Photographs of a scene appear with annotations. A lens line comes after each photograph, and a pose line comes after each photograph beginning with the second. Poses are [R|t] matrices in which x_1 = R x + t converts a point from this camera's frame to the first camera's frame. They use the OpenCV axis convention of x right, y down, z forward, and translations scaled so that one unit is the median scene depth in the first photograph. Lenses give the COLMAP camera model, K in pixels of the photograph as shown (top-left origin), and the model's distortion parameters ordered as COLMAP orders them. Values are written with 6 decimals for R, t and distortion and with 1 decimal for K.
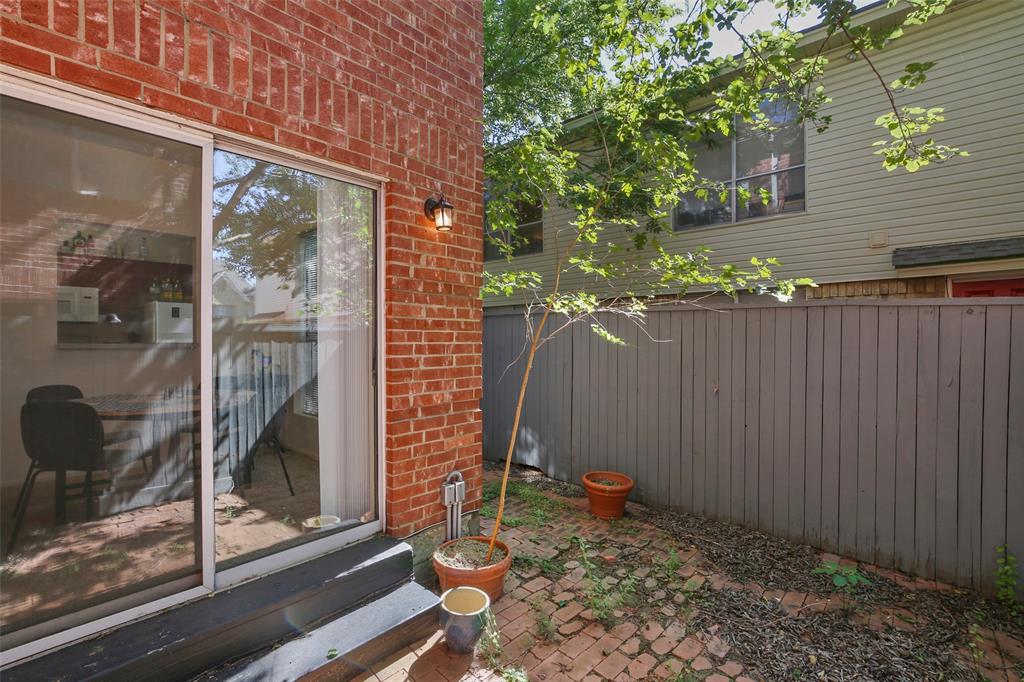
lens RADIAL K [[471.0, 0, 513.4], [0, 471.0, 342.1], [0, 0, 1]] dist [-0.011869, 0.001368]
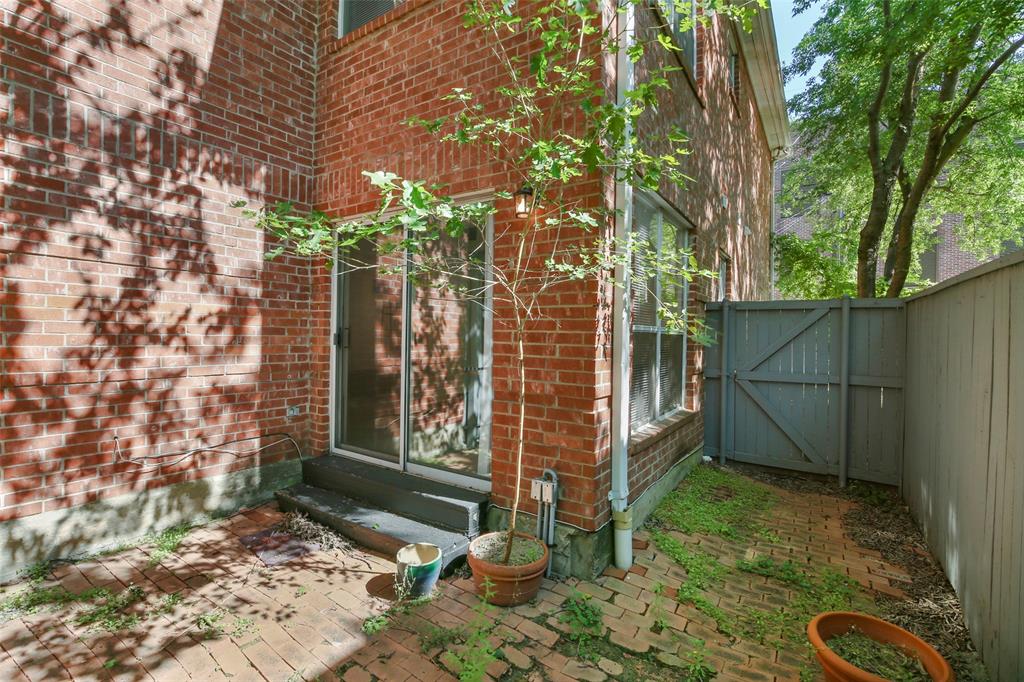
lens RADIAL K [[471.0, 0, 511.9], [0, 471.0, 340.0], [0, 0, 1]] dist [-0.011869, 0.001368]
pose [[0.126375, 0.015272, -0.991865, 0.789969], [-0.022910, 0.999660, 0.012473, 0.008861], [0.991718, 0.021147, 0.126682, 0.805476]]
